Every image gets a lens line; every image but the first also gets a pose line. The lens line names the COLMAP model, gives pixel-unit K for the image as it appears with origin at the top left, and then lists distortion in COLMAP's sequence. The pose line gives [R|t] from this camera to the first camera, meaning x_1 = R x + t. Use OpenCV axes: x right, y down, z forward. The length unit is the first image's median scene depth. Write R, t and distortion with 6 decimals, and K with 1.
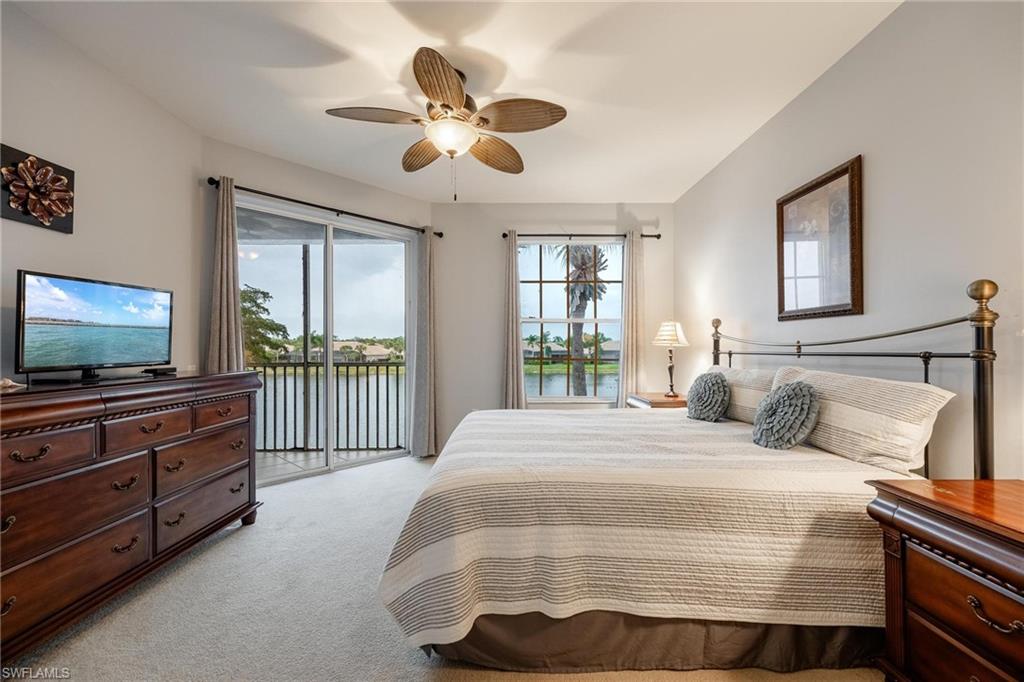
lens RADIAL K [[417.3, 0, 511.3], [0, 417.3, 346.3], [0, 0, 1]] dist [0.003758, 0.000075]
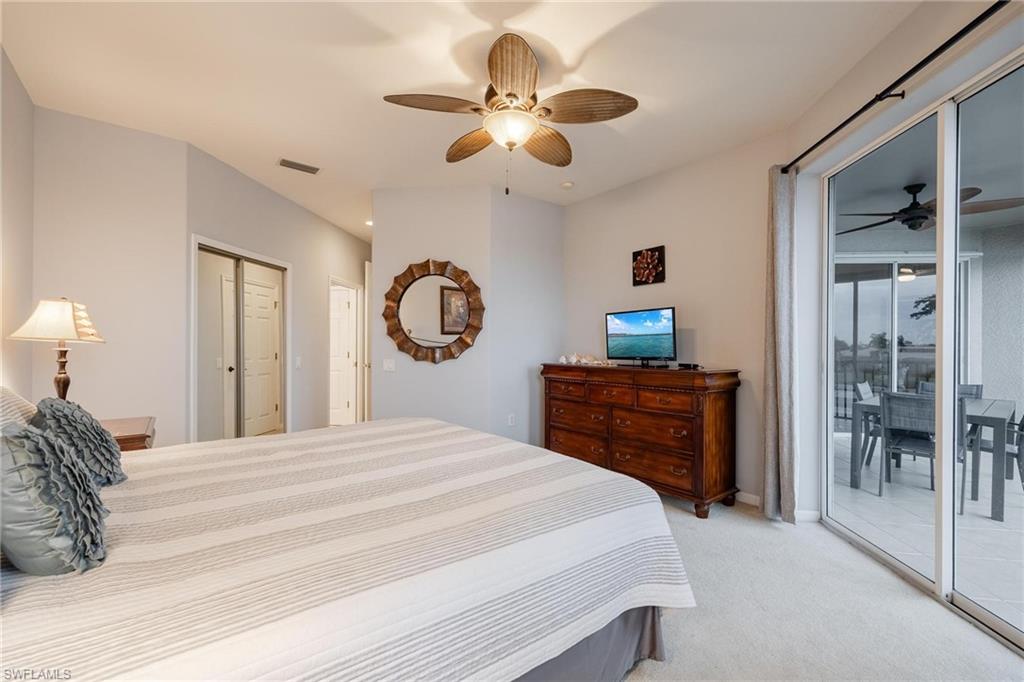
lens RADIAL K [[417.3, 0, 511.3], [0, 417.3, 346.3], [0, 0, 1]] dist [0.003758, 0.000075]
pose [[-0.793830, -0.022981, -0.607705, 0.445563], [-0.017965, 0.999736, -0.014339, 0.027218], [0.607874, -0.000465, -0.794033, 1.800828]]
